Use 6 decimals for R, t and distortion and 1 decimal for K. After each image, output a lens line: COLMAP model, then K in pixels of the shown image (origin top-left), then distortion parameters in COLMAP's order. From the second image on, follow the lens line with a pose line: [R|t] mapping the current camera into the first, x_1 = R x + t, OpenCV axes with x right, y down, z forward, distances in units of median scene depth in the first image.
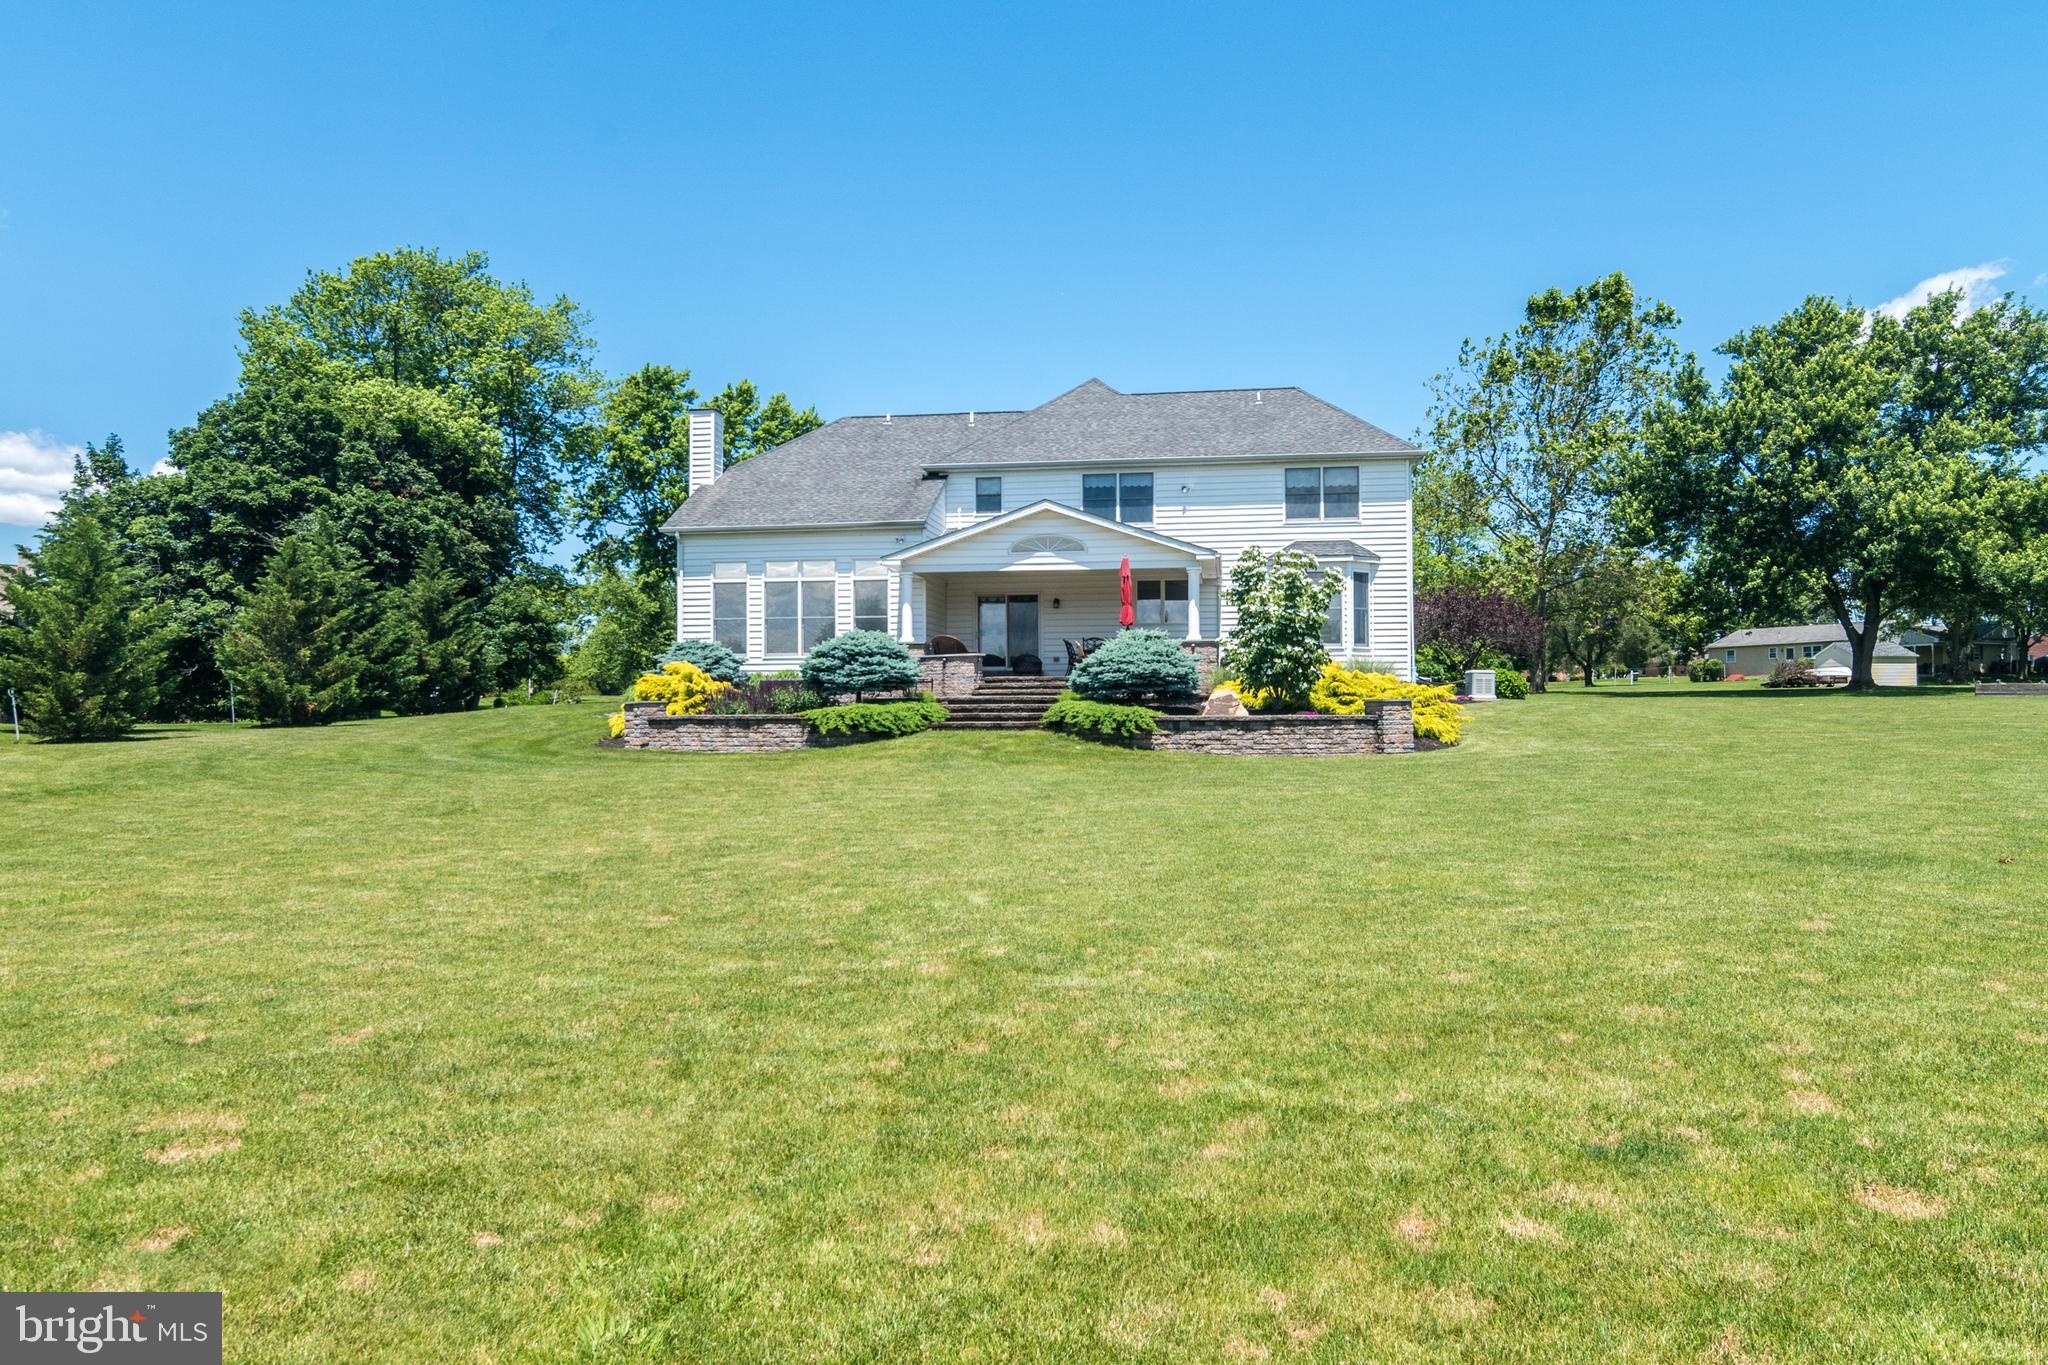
lens RADIAL K [[1310.6, 0, 1063.9], [0, 1310.6, 677.3], [0, 0, 1]] dist [-0.002696, -0.001632]
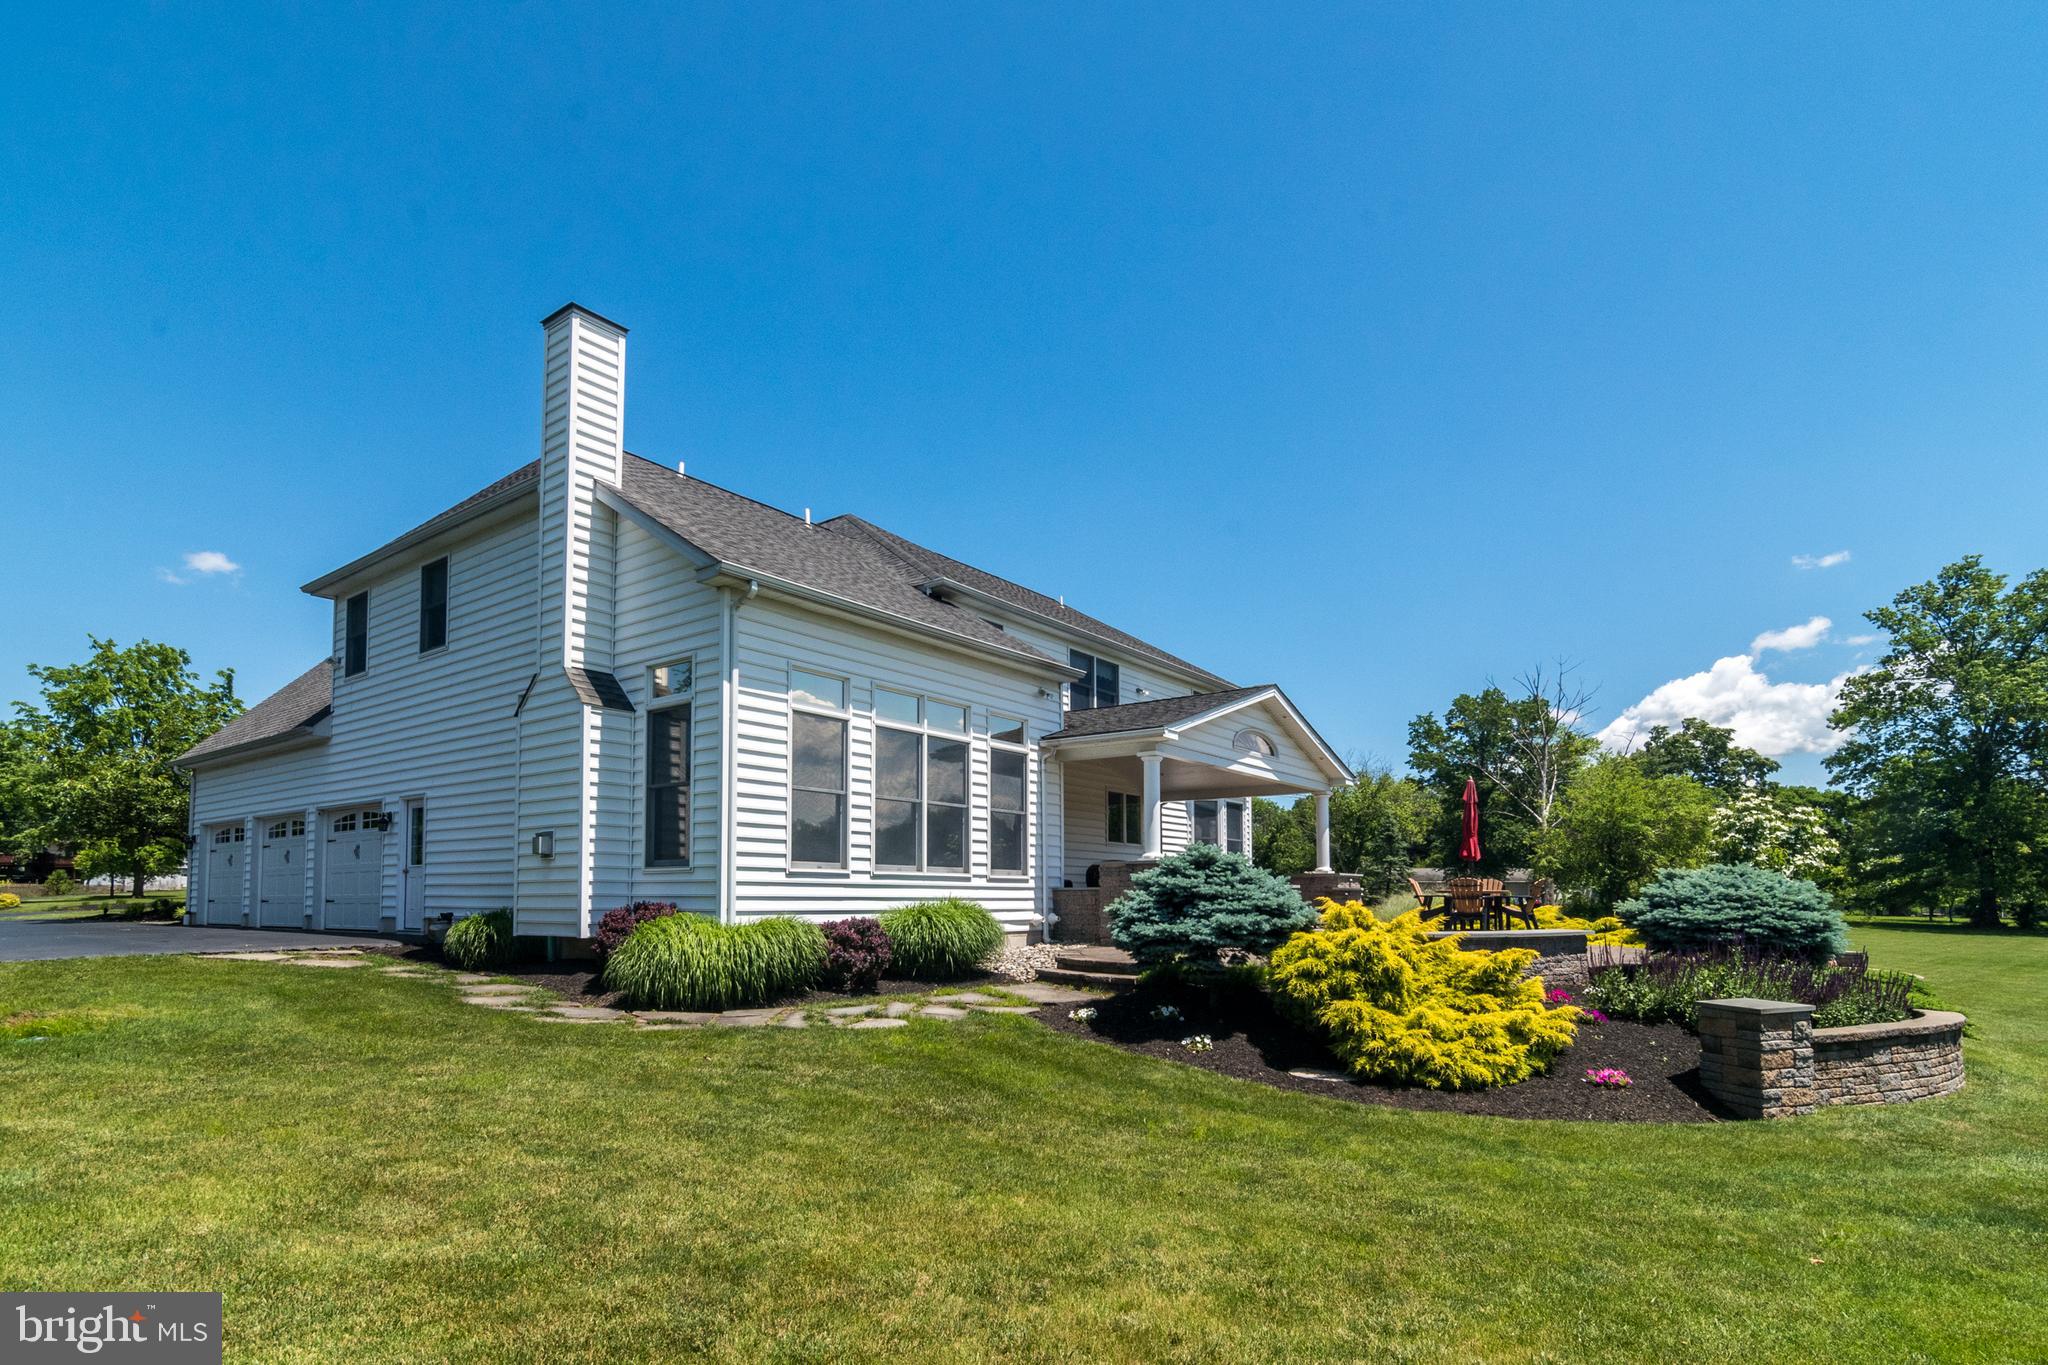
lens RADIAL K [[1013.4, 0, 1028.4], [0, 1013.4, 858.4], [0, 0, 1]] dist [-0.004286, -0.000580]
pose [[0.504240, 0.043154, 0.862484, -0.536869], [-0.027854, 0.999044, -0.033703, -0.009072], [-0.863114, -0.007029, 0.504960, 0.745835]]
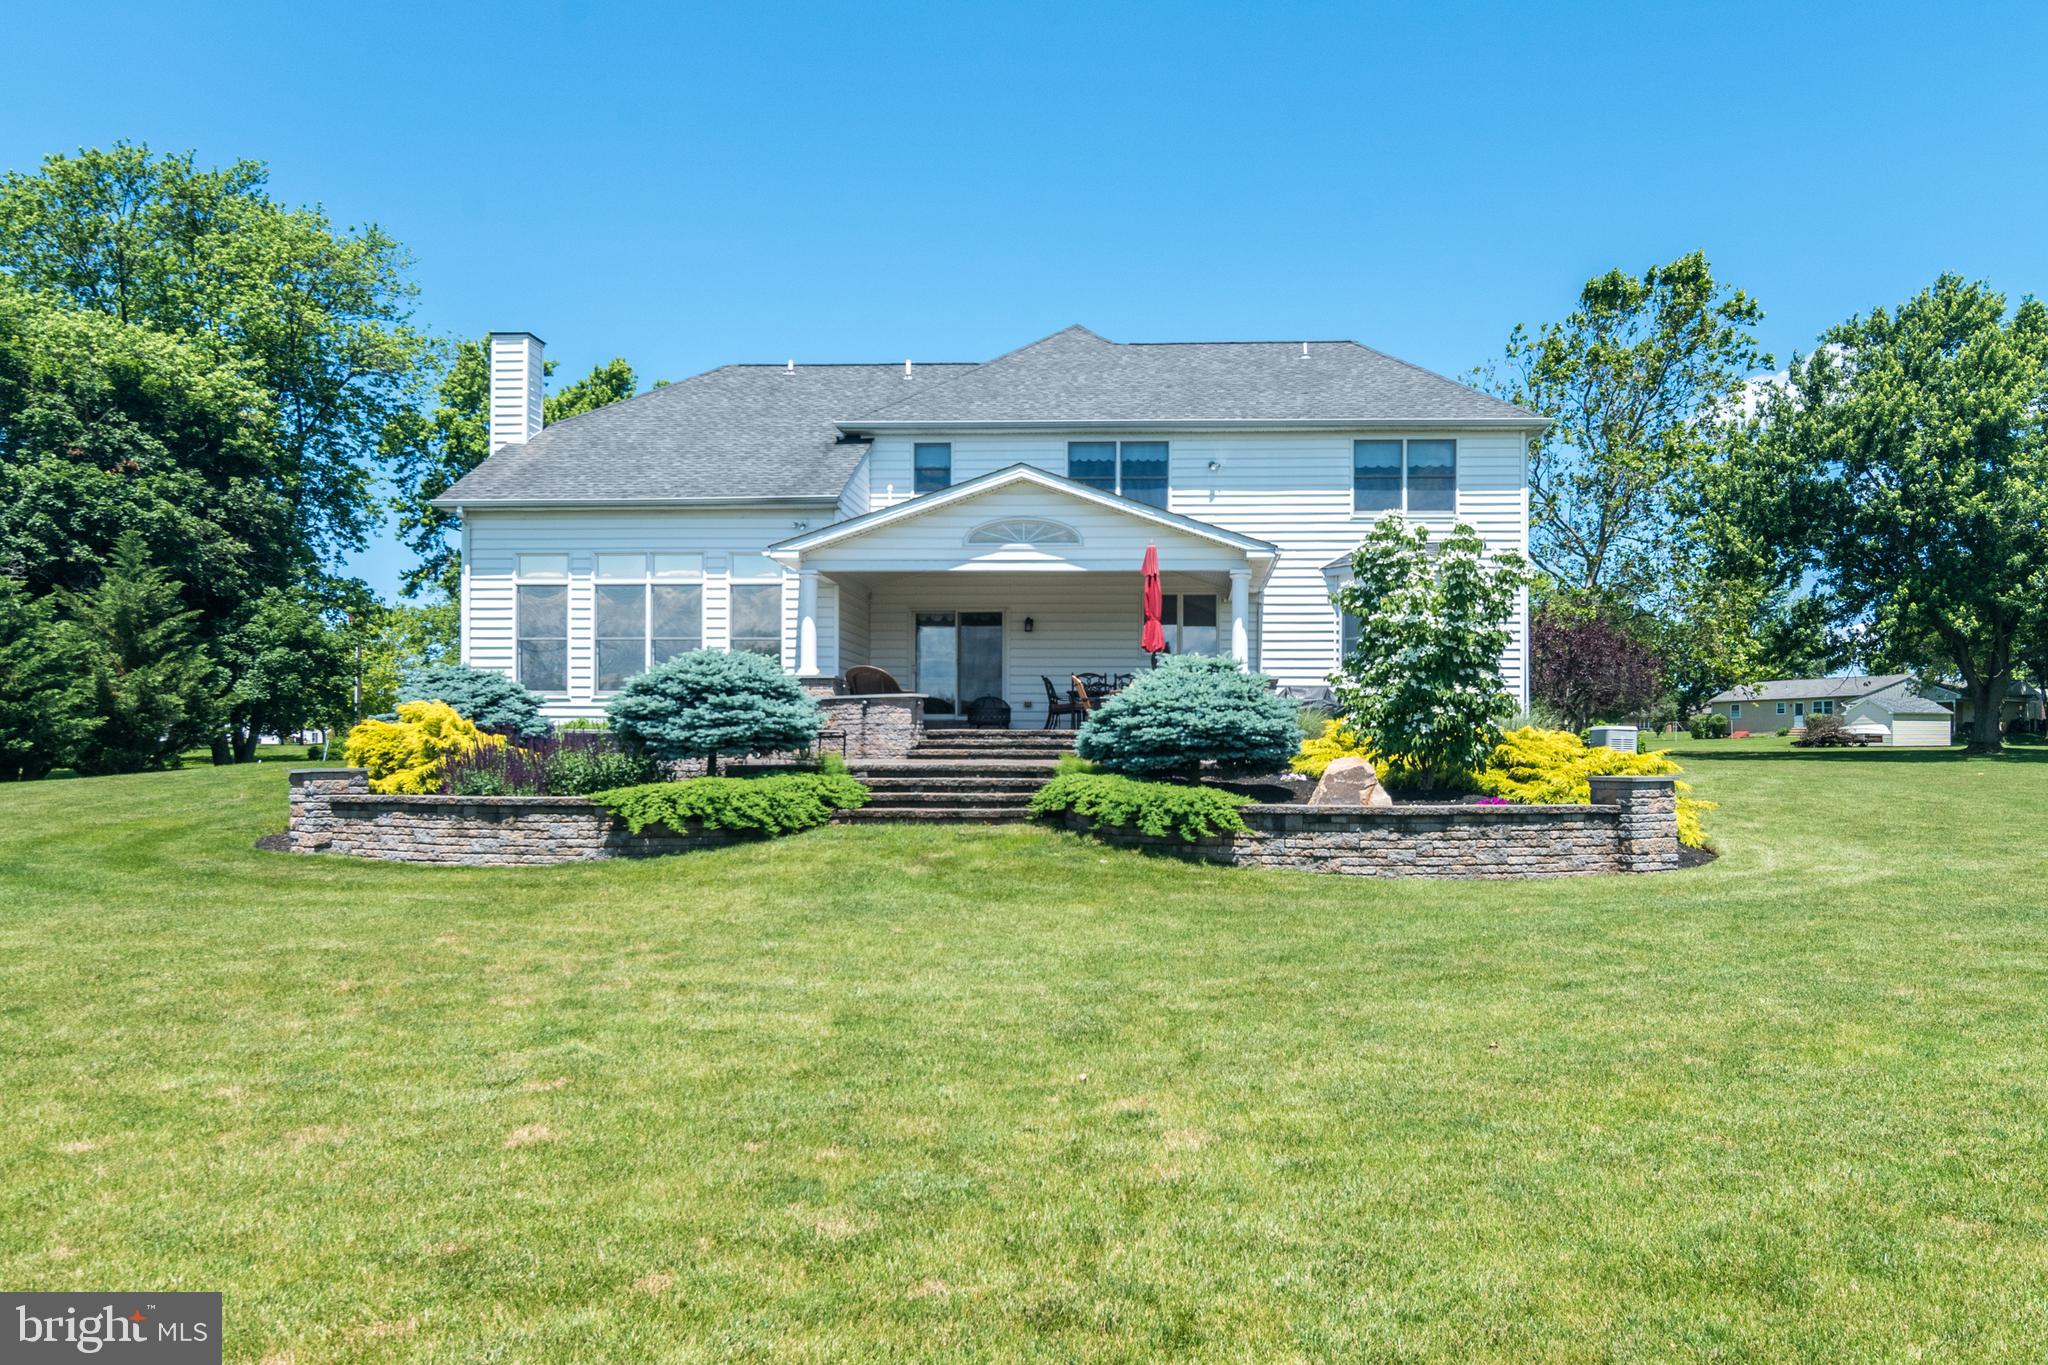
lens RADIAL K [[1399.4, 0, 1140.0], [0, 1399.4, 743.5], [0, 0, 1]] dist [-0.007440, 0.000872]
pose [[0.995133, 0.008461, 0.098179, -0.020427], [-0.009580, 0.999894, 0.010932, -0.001847], [-0.098076, -0.011820, 0.995109, 0.259374]]
